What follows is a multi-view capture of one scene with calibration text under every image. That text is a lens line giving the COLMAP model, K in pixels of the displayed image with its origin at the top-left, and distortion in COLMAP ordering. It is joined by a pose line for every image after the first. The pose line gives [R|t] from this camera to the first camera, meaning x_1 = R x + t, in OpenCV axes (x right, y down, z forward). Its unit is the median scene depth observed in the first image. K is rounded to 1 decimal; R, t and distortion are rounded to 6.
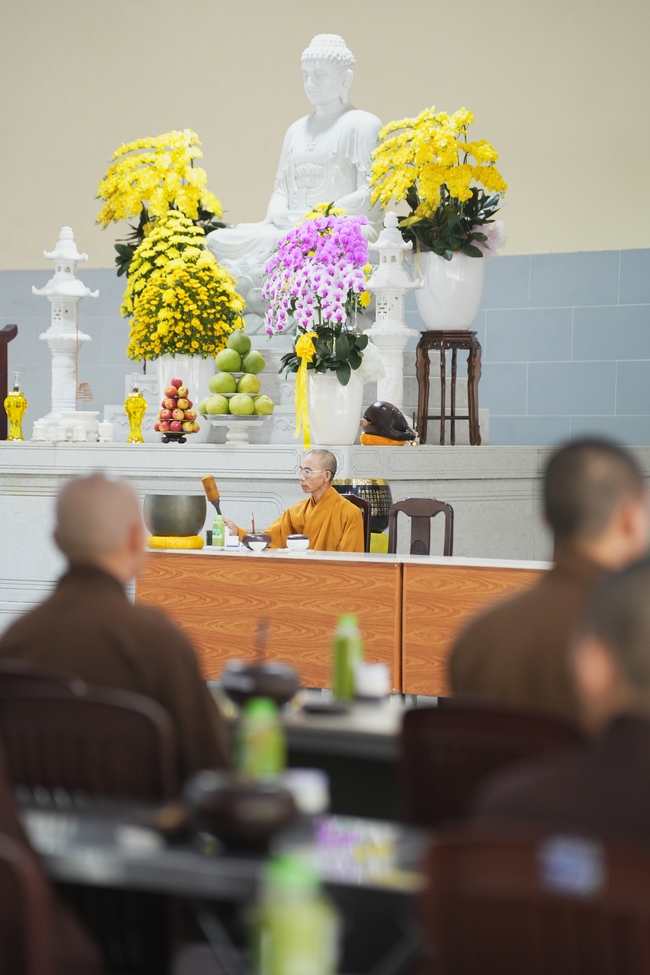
lens RADIAL K [[3515.9, 0, 325.0], [0, 3515.9, 487.5], [0, 0, 1]] dist [1.275800, -0.025981]
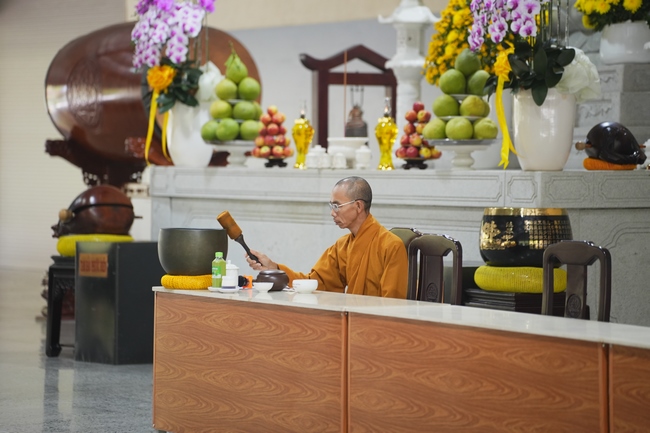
lens RADIAL K [[2665.1, 0, 325.0], [0, 2665.1, 216.5], [0, 0, 1]] dist [1.884998, 4.390806]
pose [[0.938612, 0.000738, -0.344973, 0.195136], [0.001536, 0.999979, 0.006317, -0.004595], [0.344970, -0.006459, 0.938591, 0.318410]]
